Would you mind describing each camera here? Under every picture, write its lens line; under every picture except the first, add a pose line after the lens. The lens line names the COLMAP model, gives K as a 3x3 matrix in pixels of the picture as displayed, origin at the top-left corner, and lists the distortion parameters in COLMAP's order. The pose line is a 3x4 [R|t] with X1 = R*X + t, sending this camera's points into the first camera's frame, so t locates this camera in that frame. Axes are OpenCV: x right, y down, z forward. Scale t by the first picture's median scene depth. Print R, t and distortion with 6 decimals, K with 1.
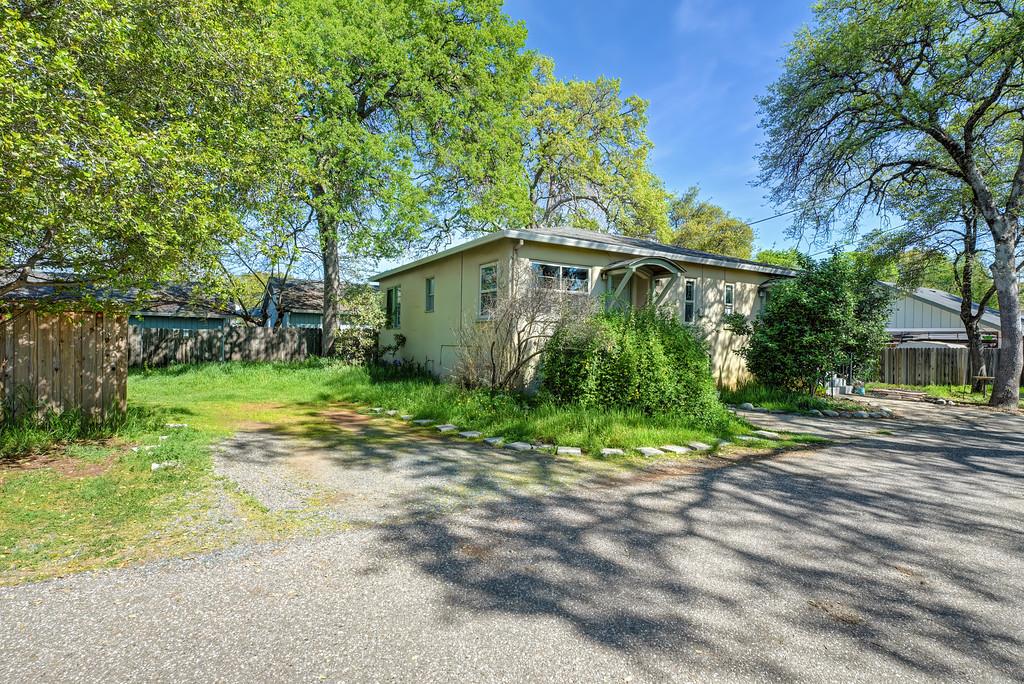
lens RADIAL K [[508.1, 0, 512.0], [0, 508.1, 342.0], [0, 0, 1]] dist [0.000204, 0.000000]
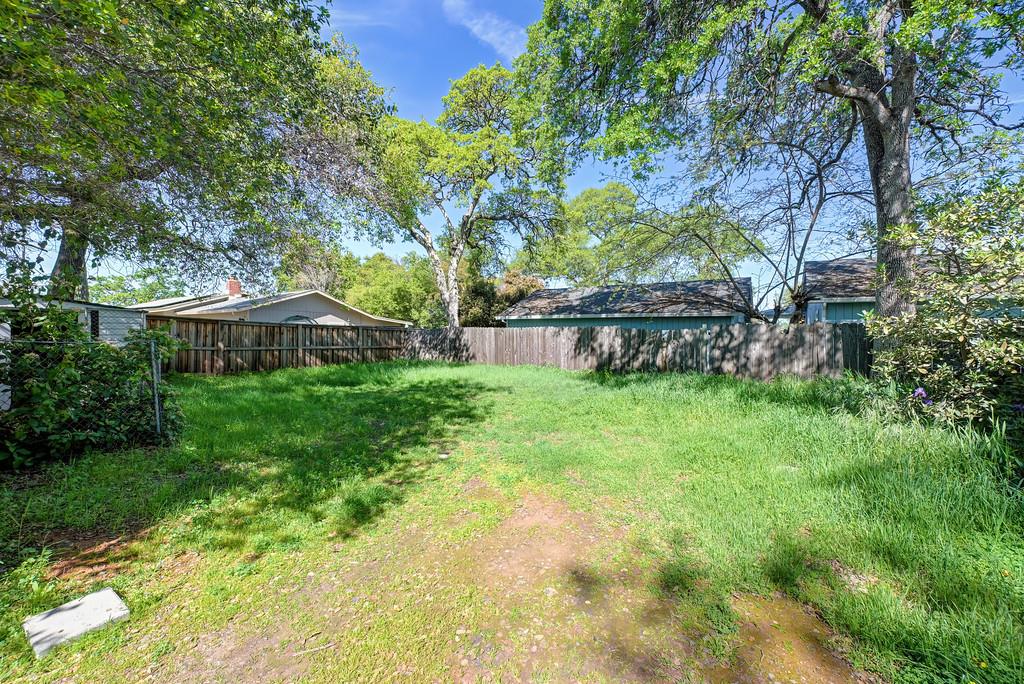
lens RADIAL K [[402.6, 0, 510.5], [0, 402.6, 334.4], [0, 0, 1]] dist [-0.001375, -0.000439]
pose [[0.398869, -0.013675, -0.916906, -0.138758], [-0.010087, 0.999763, -0.019299, -0.002189], [0.916953, 0.016947, 0.398636, 0.484480]]
